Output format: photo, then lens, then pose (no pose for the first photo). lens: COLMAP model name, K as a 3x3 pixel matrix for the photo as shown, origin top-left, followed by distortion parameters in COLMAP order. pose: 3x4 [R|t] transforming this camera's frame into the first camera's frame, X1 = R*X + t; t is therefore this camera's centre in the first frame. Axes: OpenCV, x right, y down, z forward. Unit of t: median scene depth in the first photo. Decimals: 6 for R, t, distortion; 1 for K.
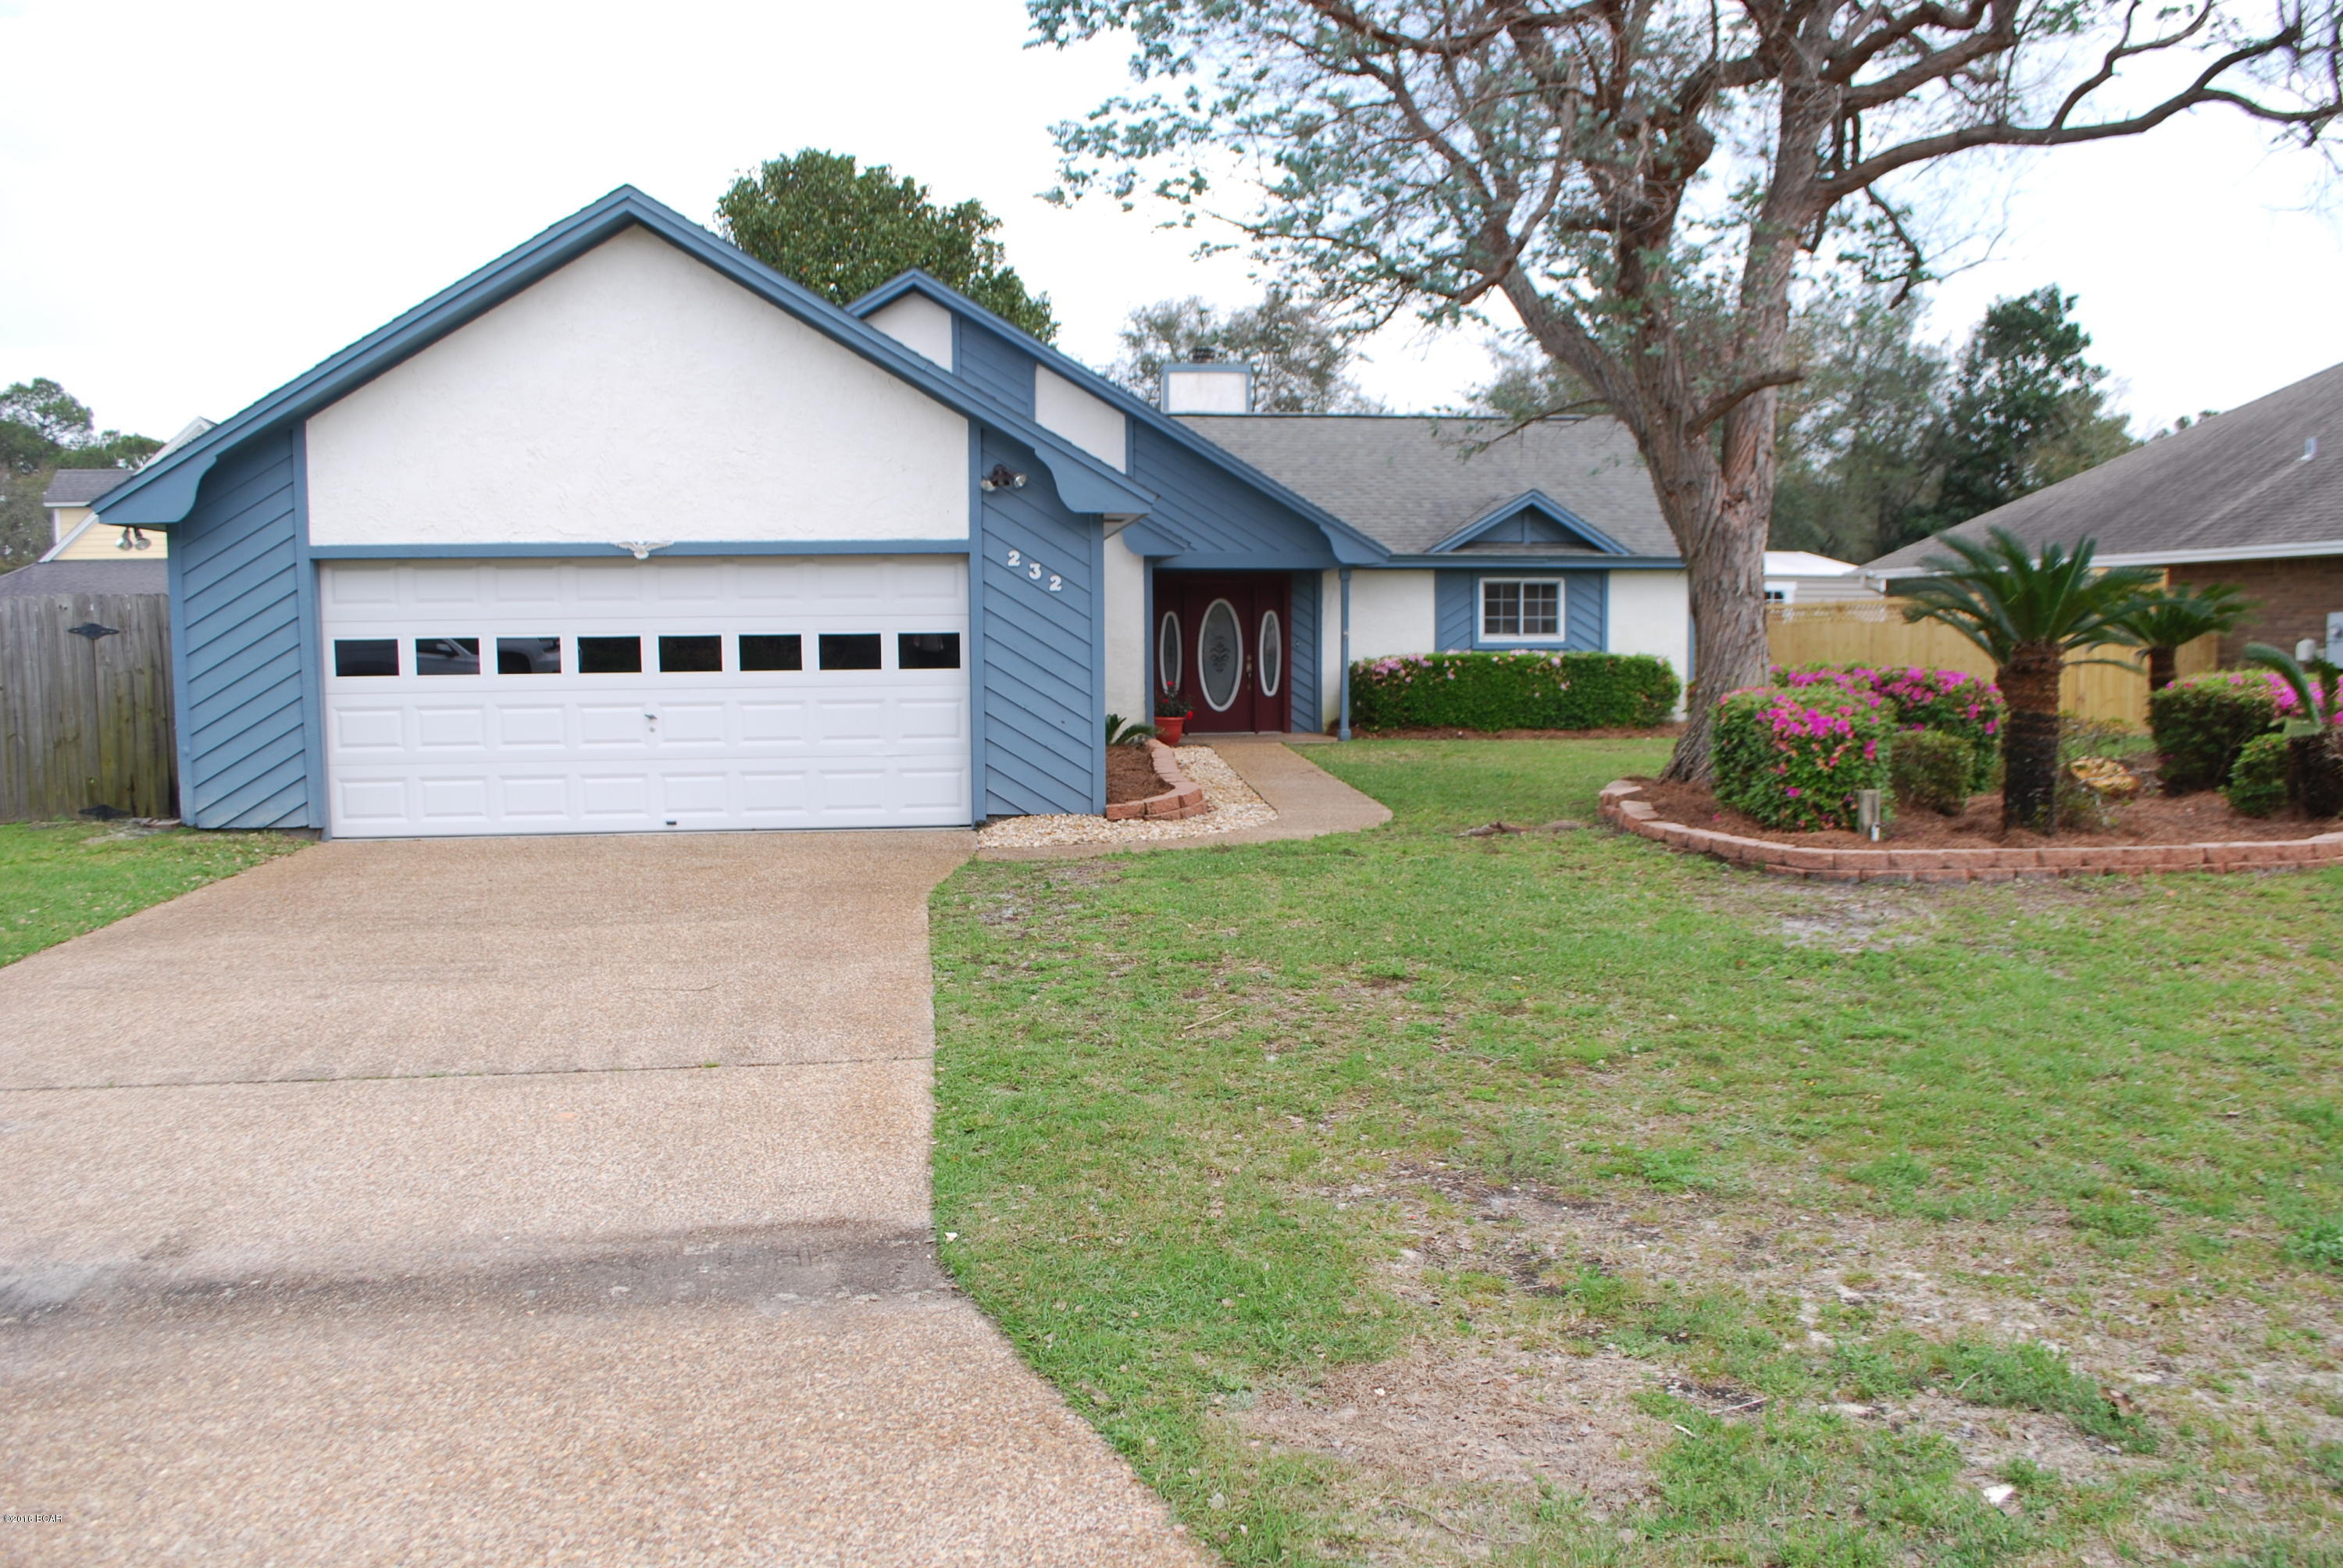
lens RADIAL K [[1861.3, 0, 1168.5], [0, 1861.3, 783.2], [0, 0, 1]] dist [-0.084104, 0.013896]
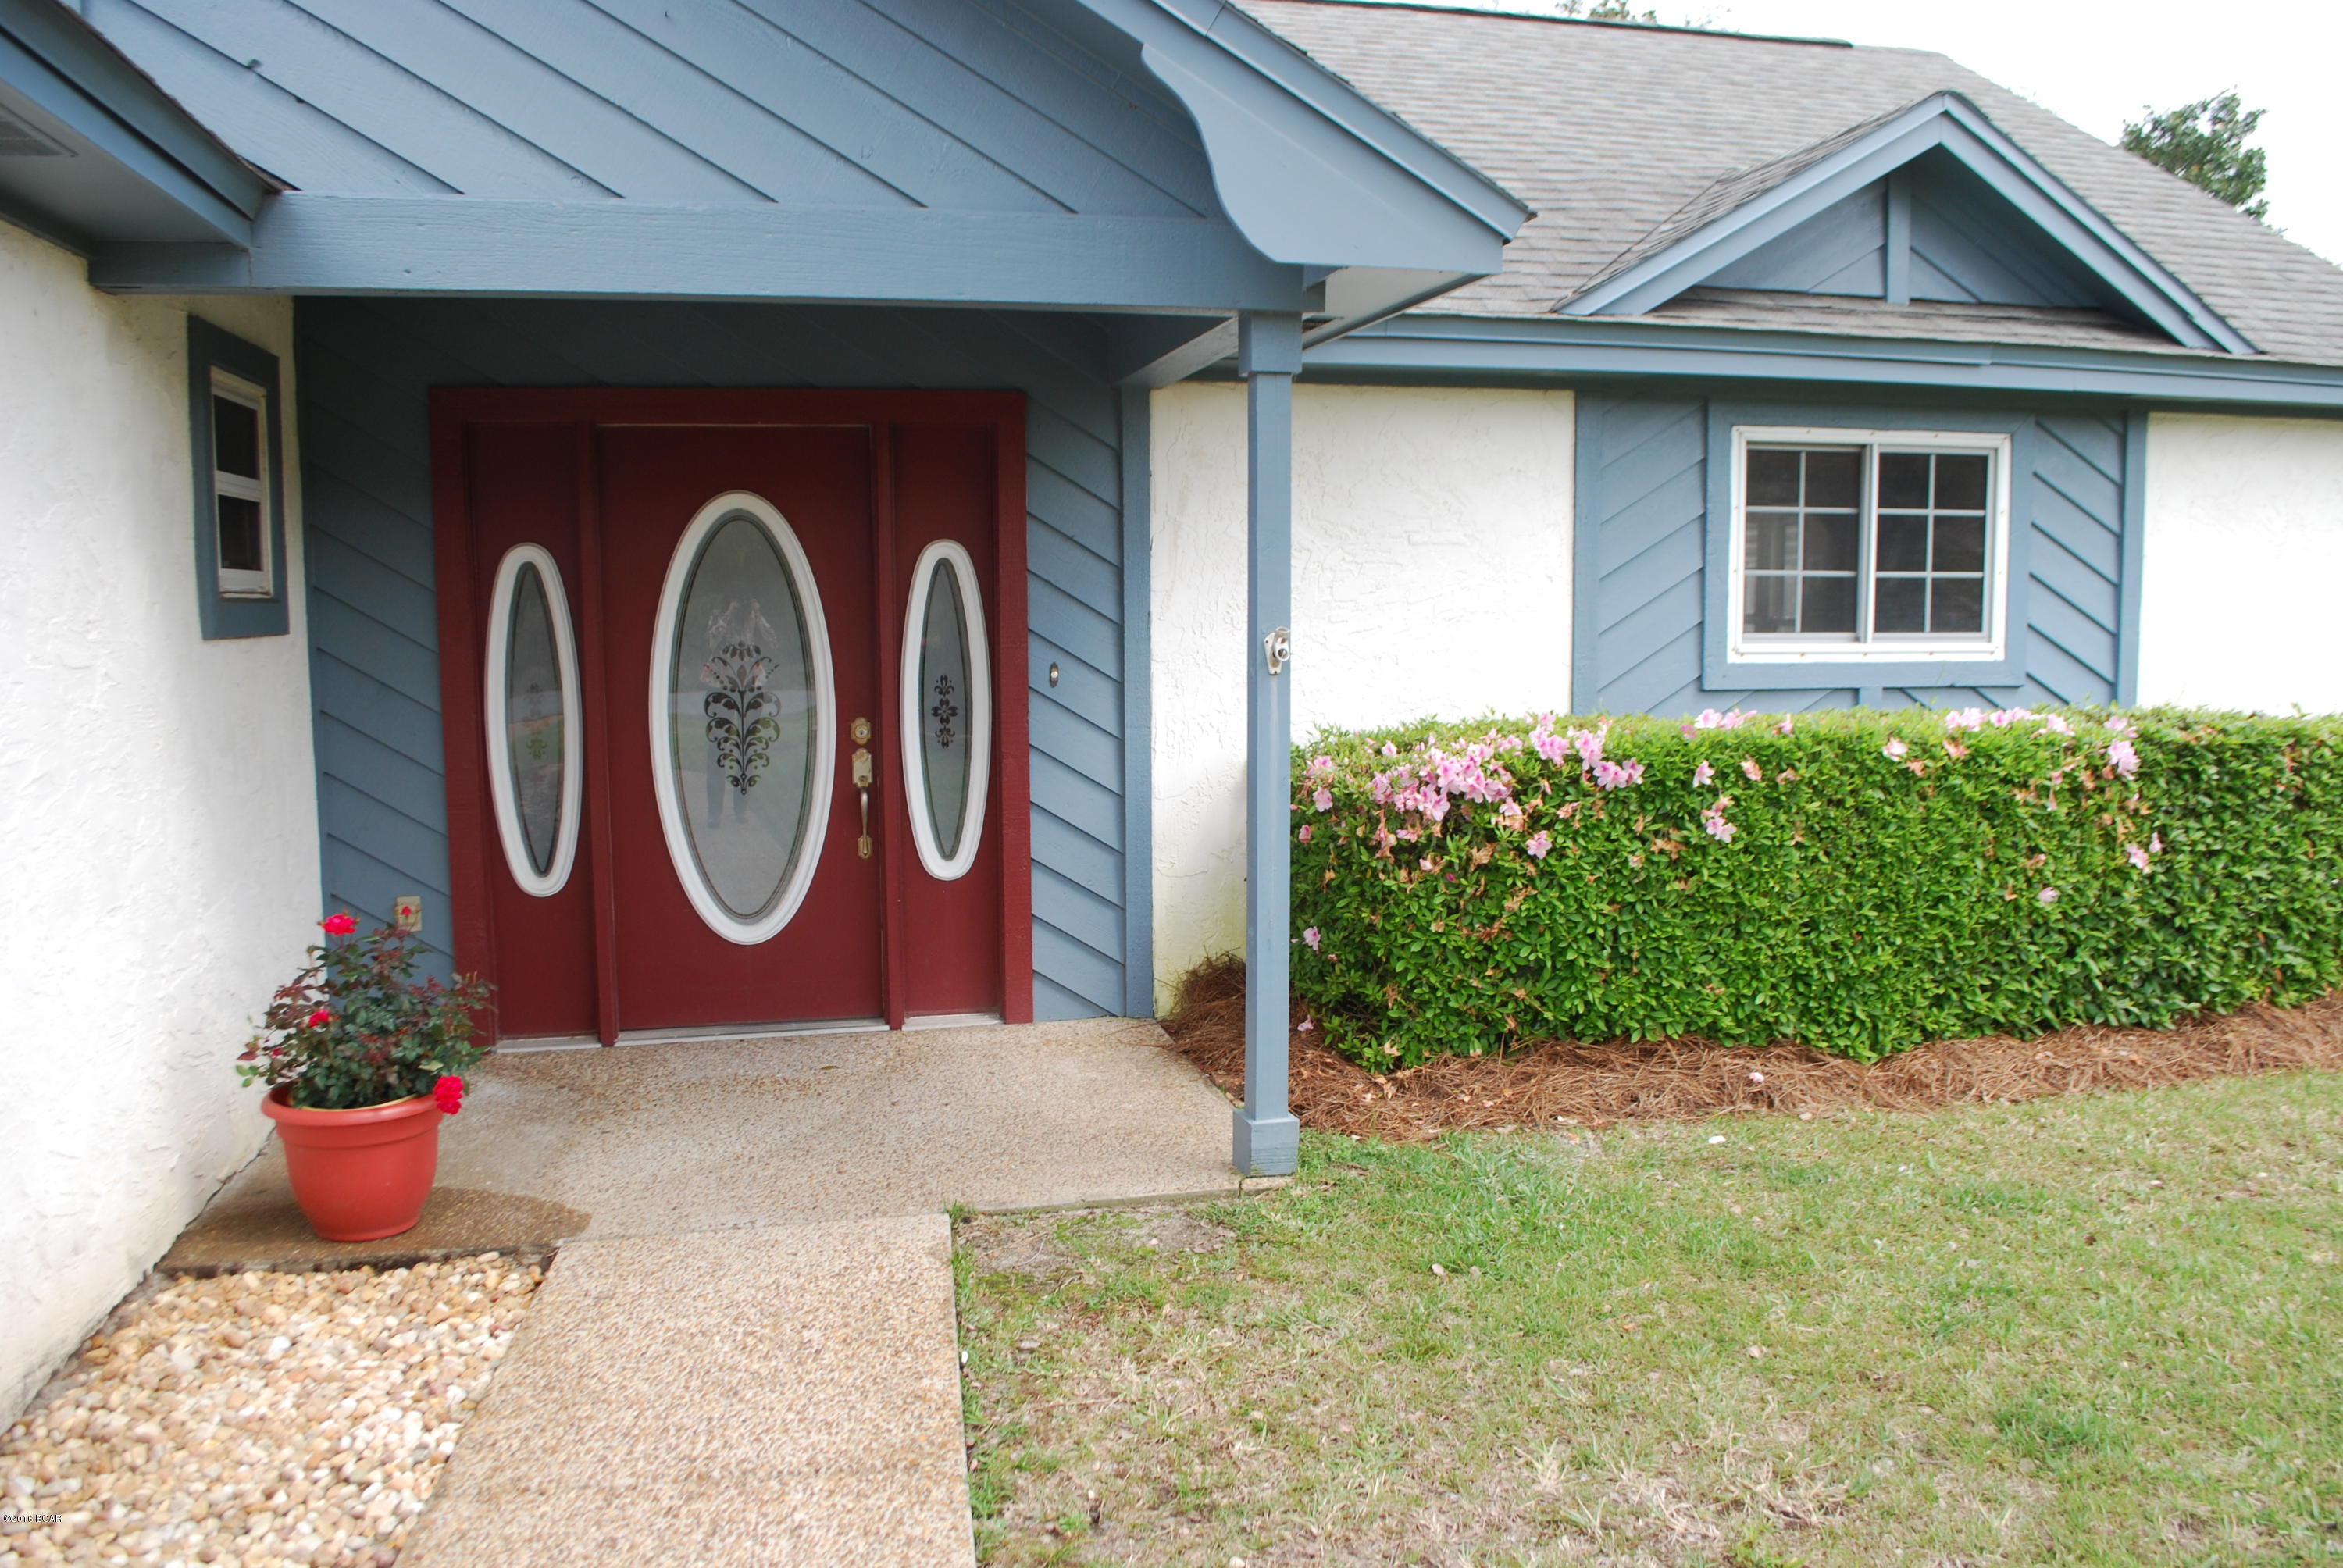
lens RADIAL K [[1861.3, 0, 1172.3], [0, 1861.3, 787.7], [0, 0, 1]] dist [-0.084104, 0.013896]
pose [[0.995012, -0.005155, 0.099620, 0.062914], [0.002891, 0.999735, 0.022855, -0.068248], [-0.099711, -0.022453, 0.994763, 0.784257]]
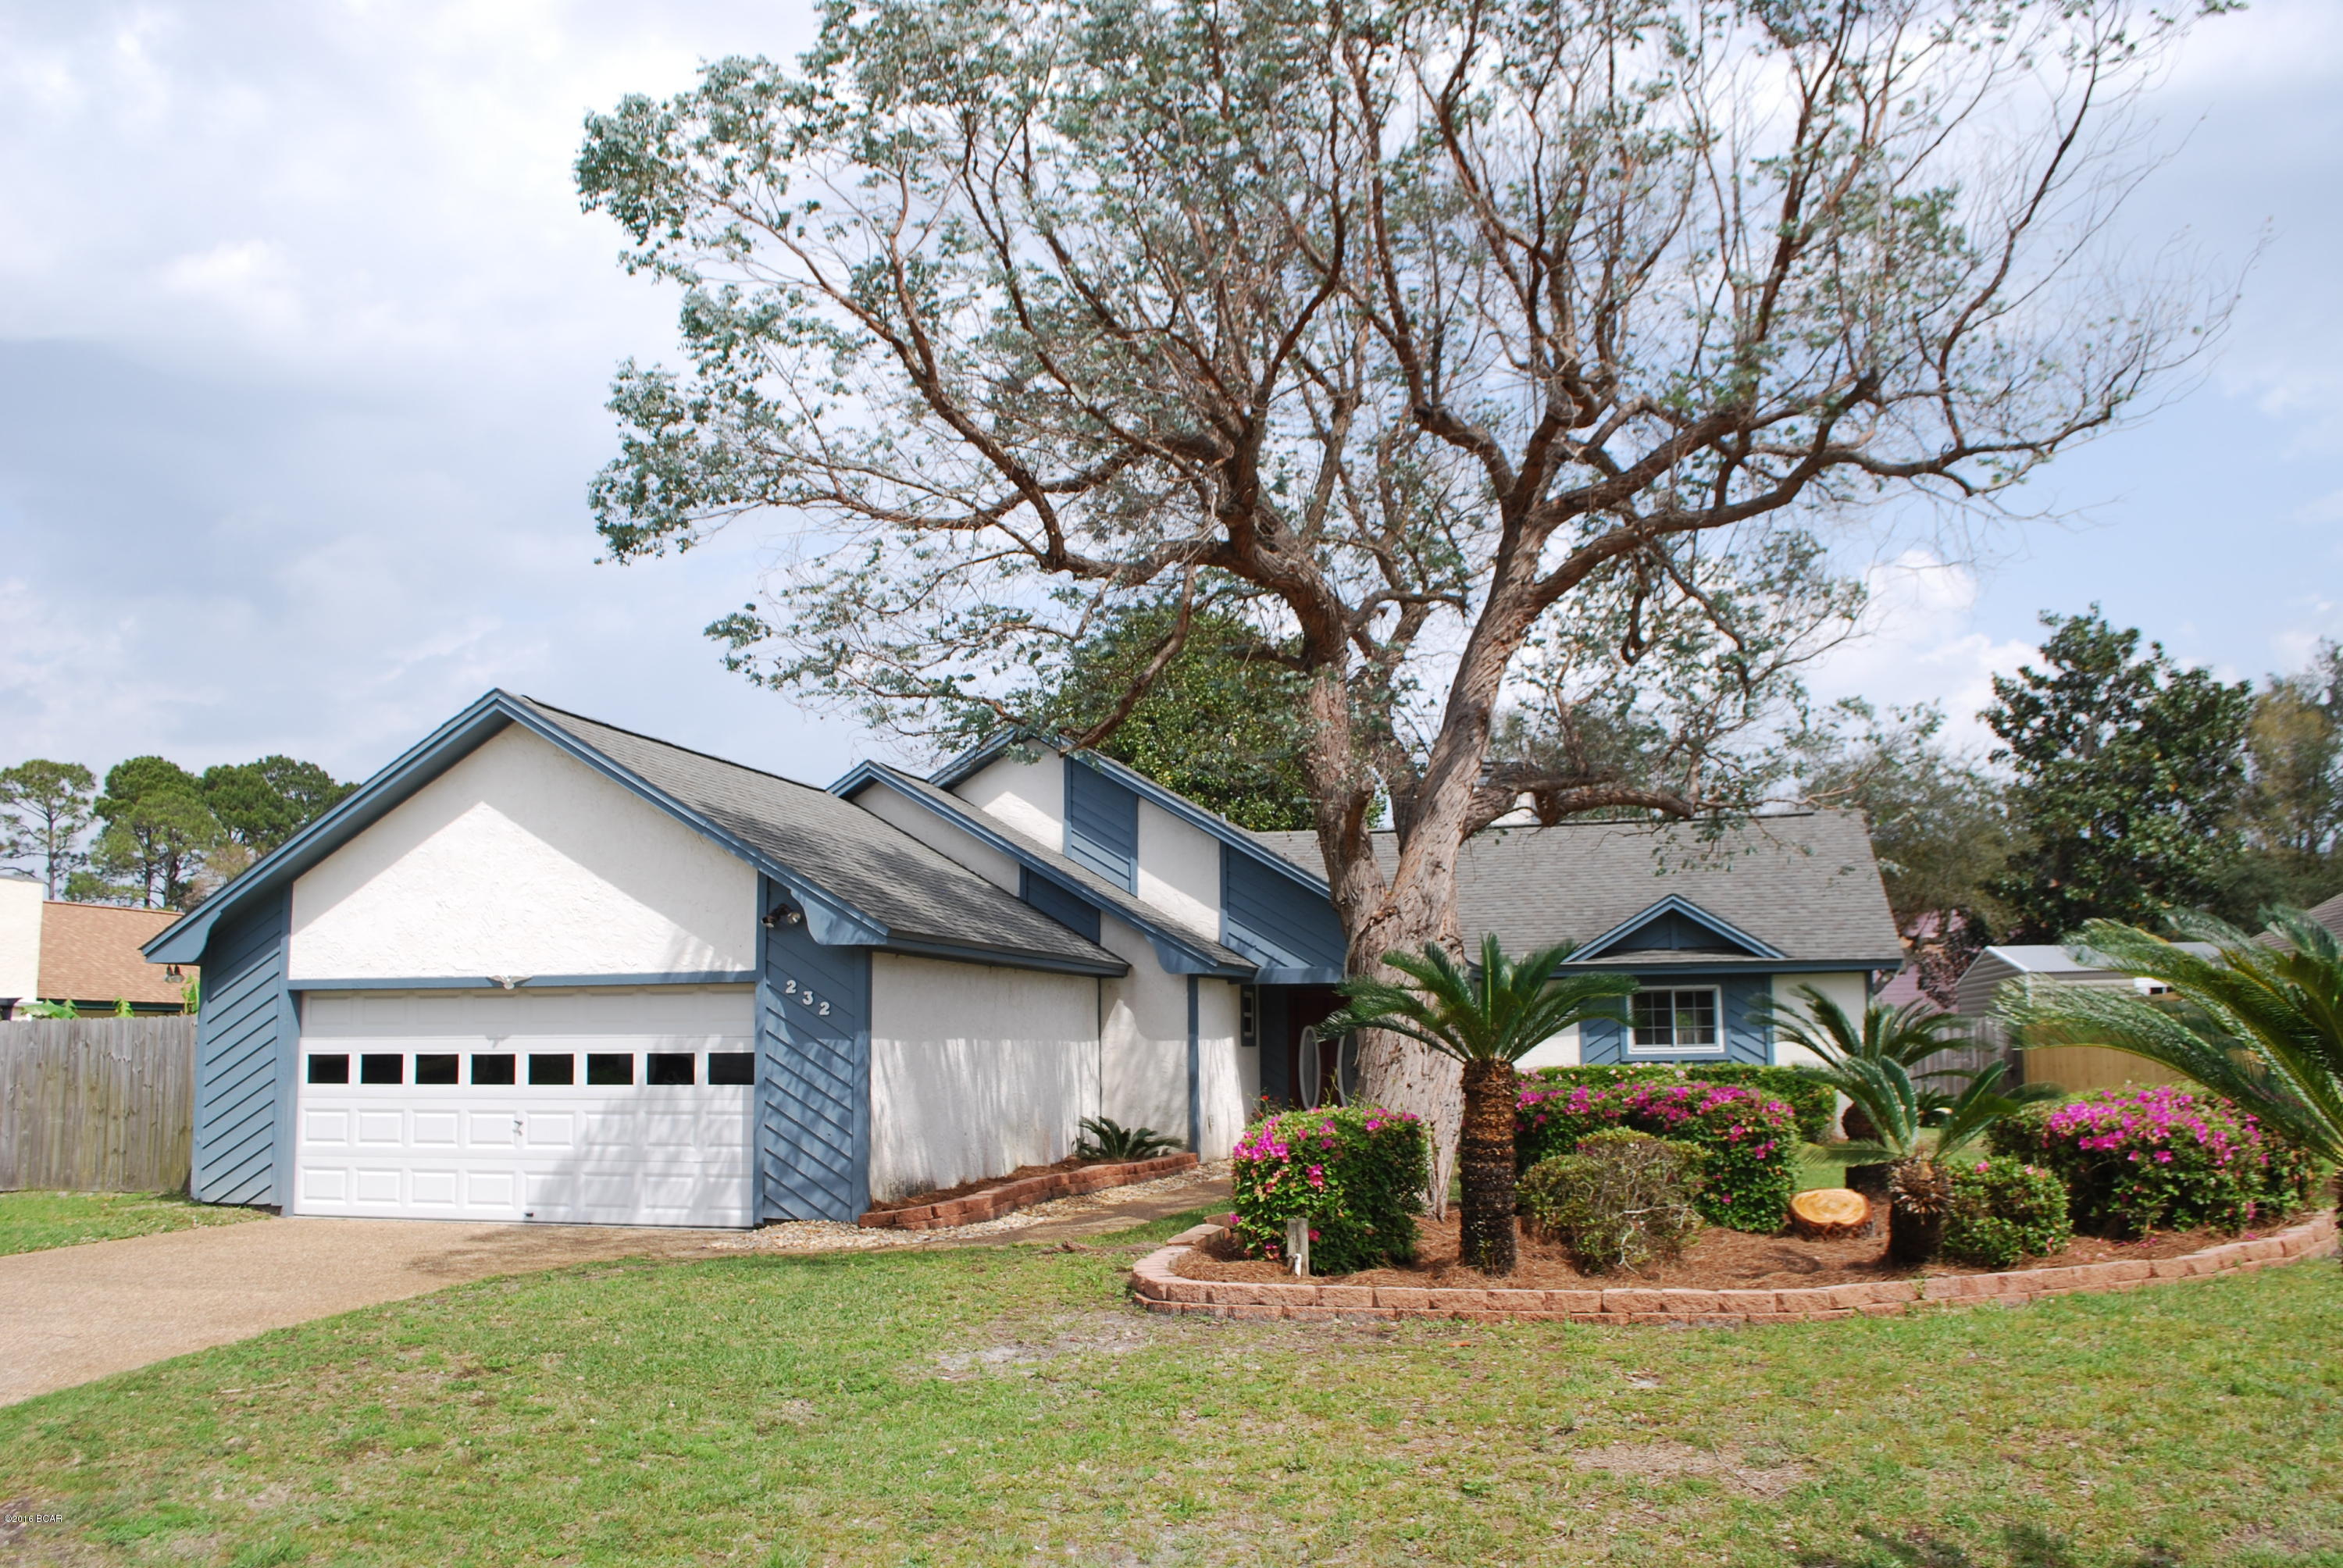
lens RADIAL K [[1861.3, 0, 1170.5], [0, 1861.3, 778.2], [0, 0, 1]] dist [-0.084104, 0.013896]
pose [[0.928903, -0.056577, -0.365977, 0.323431], [-0.024909, 0.976477, -0.214179, -0.005702], [0.369485, 0.208068, 0.905643, 0.025297]]
